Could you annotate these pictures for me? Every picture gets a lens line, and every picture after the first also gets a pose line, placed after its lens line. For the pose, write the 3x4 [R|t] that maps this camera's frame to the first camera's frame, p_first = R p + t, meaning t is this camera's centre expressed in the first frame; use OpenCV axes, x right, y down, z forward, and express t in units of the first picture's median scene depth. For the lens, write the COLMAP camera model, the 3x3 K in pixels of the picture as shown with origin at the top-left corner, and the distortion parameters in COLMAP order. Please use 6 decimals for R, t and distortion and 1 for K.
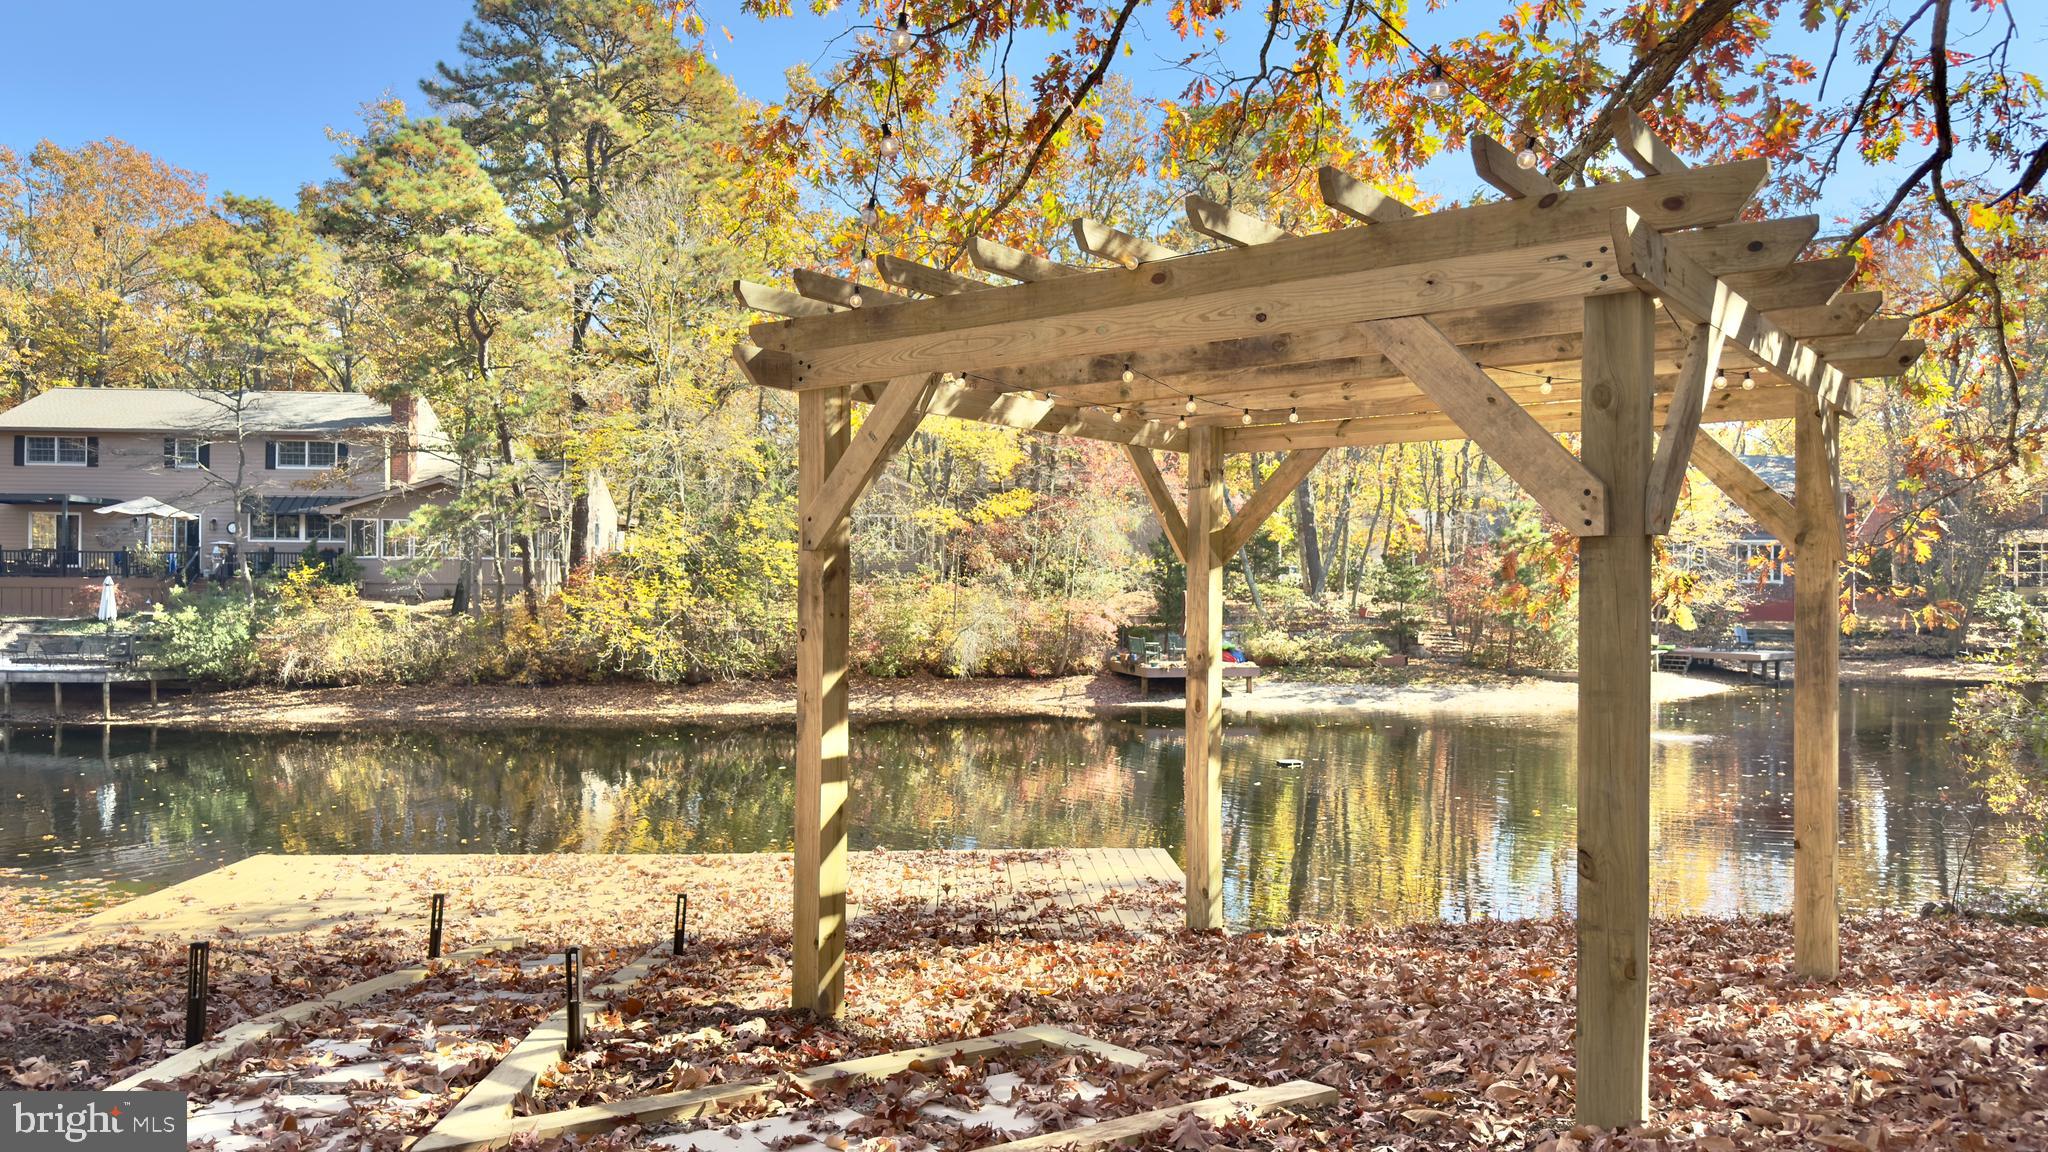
lens RADIAL K [[1444.2, 0, 1008.4], [0, 1444.2, 588.0], [0, 0, 1]] dist [0.108689, -0.003453]
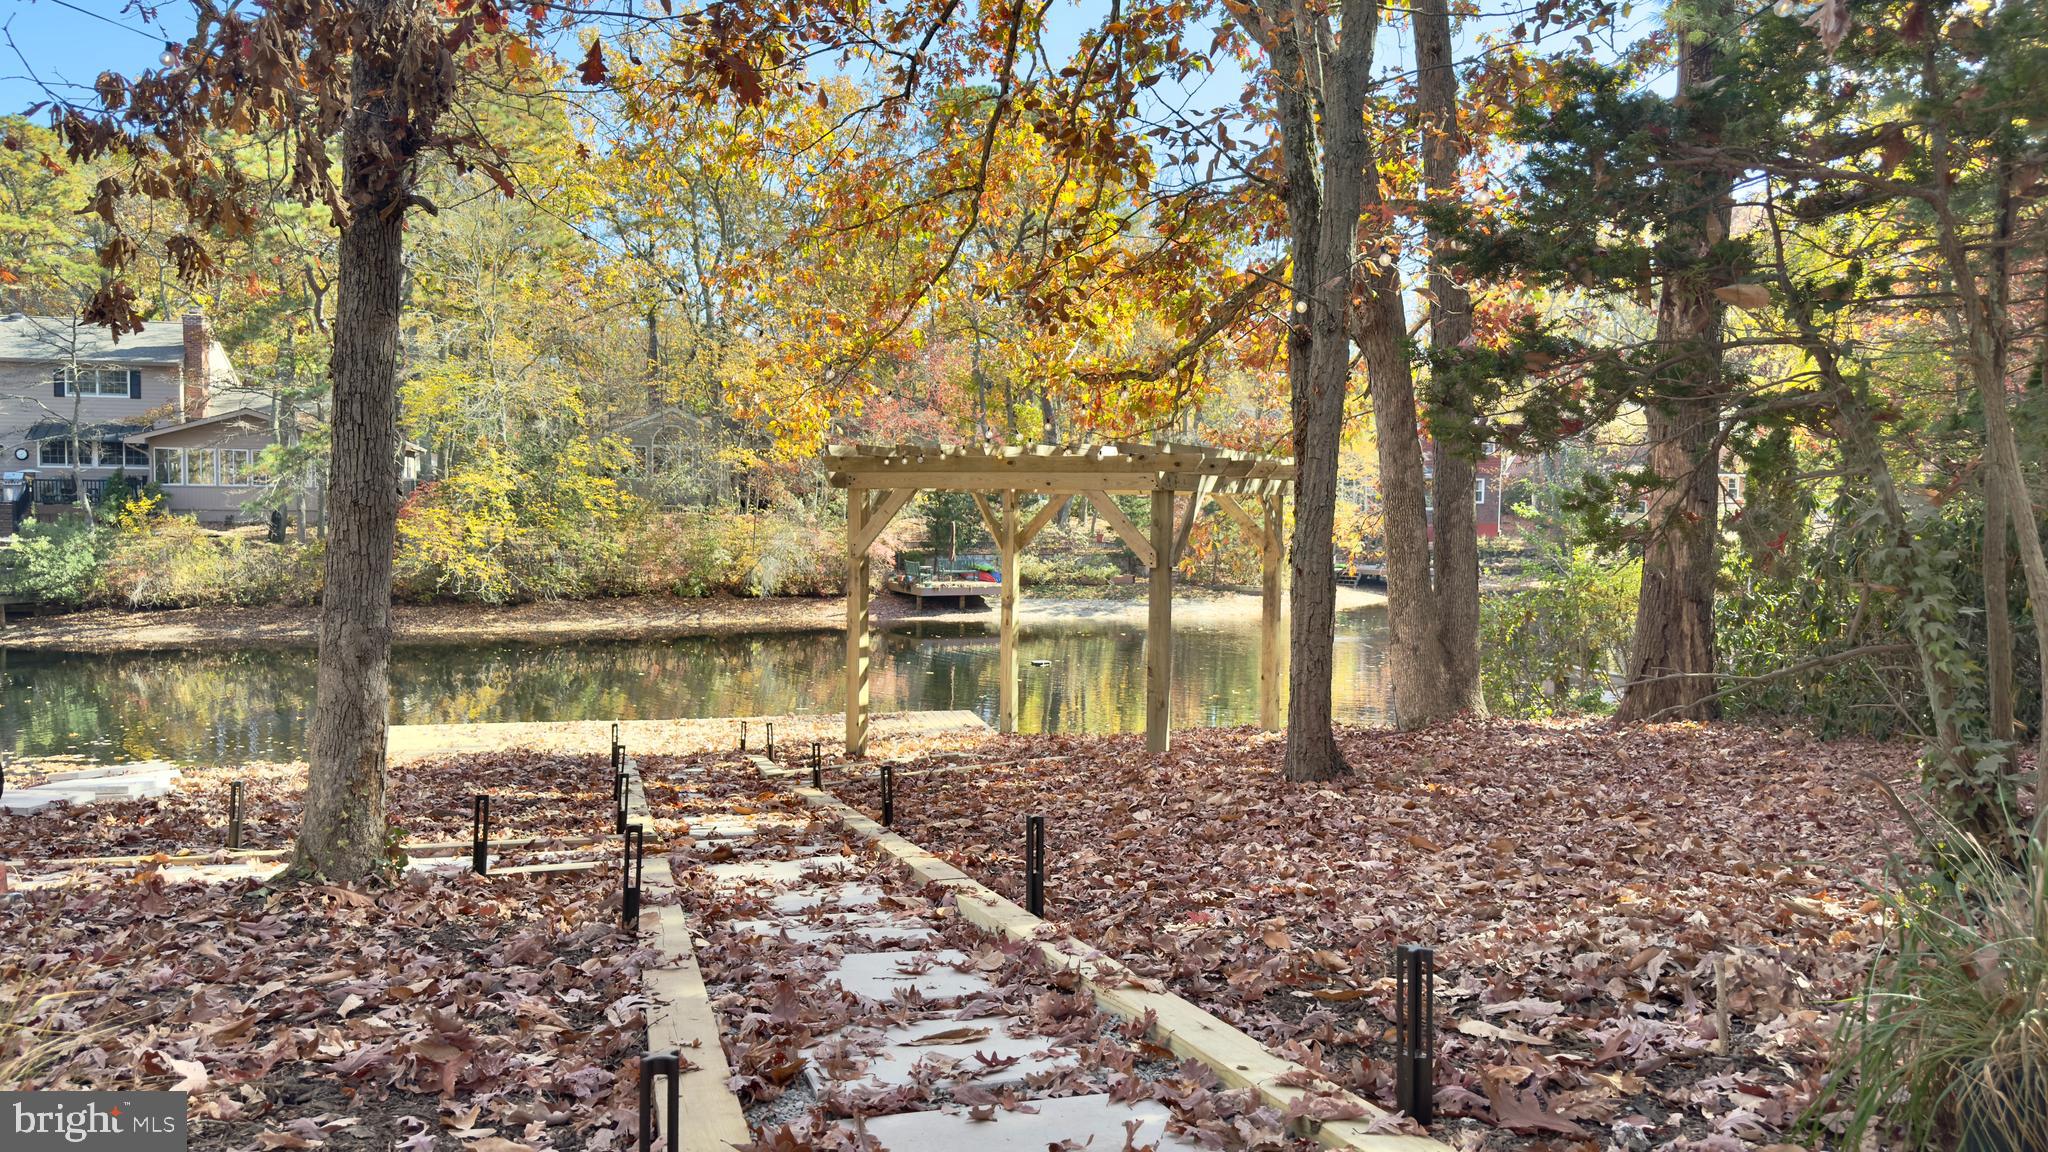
lens RADIAL K [[1444.2, 0, 1011.6], [0, 1444.2, 574.1], [0, 0, 1]] dist [0.108689, -0.003453]
pose [[0.984641, -0.004098, 0.174541, -0.038132], [-0.004698, 0.998740, 0.049955, -0.015333], [-0.174526, -0.050007, 0.983382, -0.172373]]
